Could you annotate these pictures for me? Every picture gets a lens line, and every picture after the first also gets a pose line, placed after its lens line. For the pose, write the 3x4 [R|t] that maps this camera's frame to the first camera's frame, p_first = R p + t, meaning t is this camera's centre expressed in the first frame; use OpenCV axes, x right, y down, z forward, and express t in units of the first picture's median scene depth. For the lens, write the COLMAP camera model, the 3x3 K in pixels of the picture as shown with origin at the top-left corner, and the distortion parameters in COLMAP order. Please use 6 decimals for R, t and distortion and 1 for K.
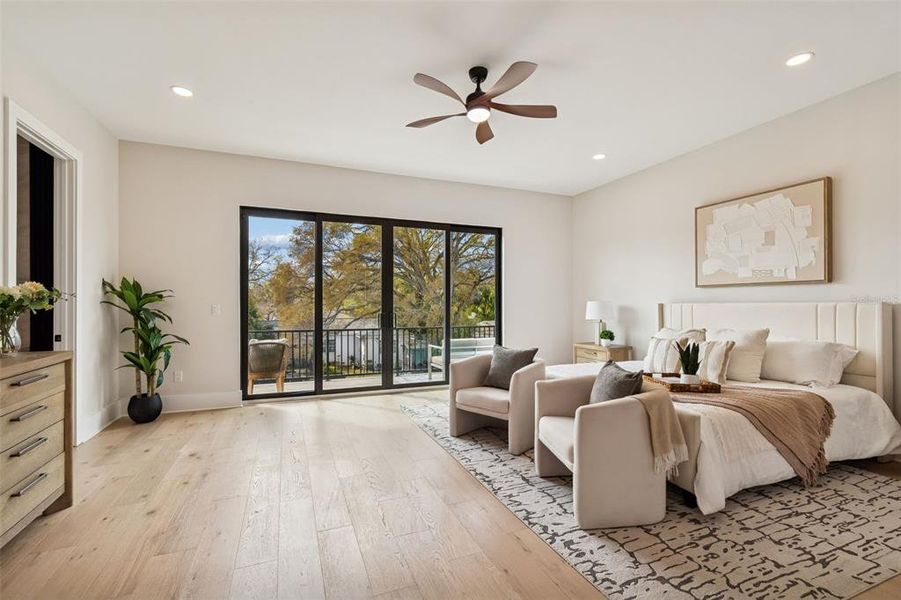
lens RADIAL K [[401.7, 0, 443.3], [0, 401.7, 302.3], [0, 0, 1]] dist [0.000934, -0.000181]
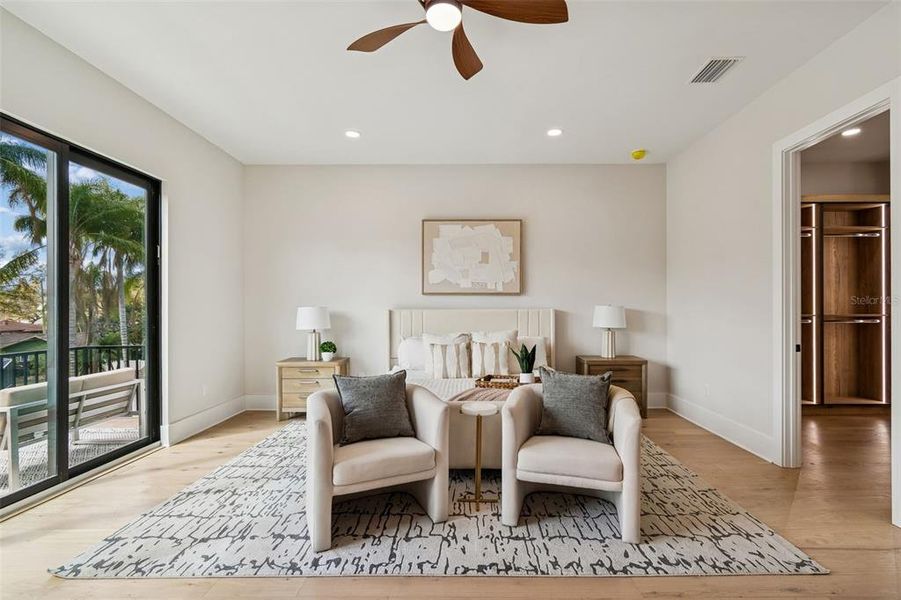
lens RADIAL K [[414.7, 0, 469.7], [0, 414.7, 309.2], [0, 0, 1]] dist [0.000660, -0.000784]
pose [[0.359151, 0.000614, 0.933279, -0.480650], [-0.002779, 0.999996, 0.000411, 0.001534], [-0.933275, -0.002741, 0.359151, 0.673229]]
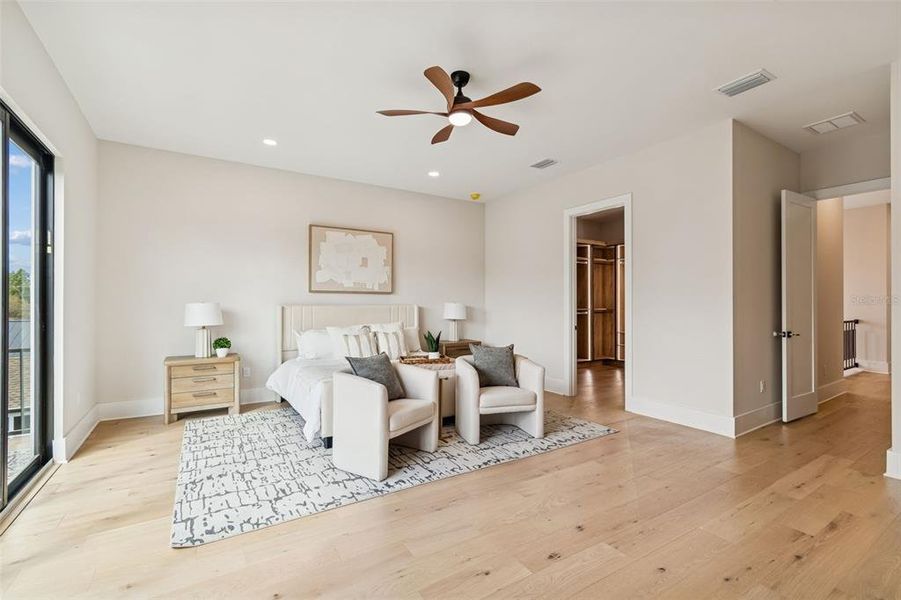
lens RADIAL K [[401.7, 0, 451.7], [0, 401.7, 303.8], [0, 0, 1]] dist [0.000934, -0.000181]
pose [[-0.192951, 0.004752, 0.981197, -0.831955], [-0.004550, 0.999973, -0.005738, 0.003159], [-0.981198, -0.005571, -0.192924, 1.130791]]
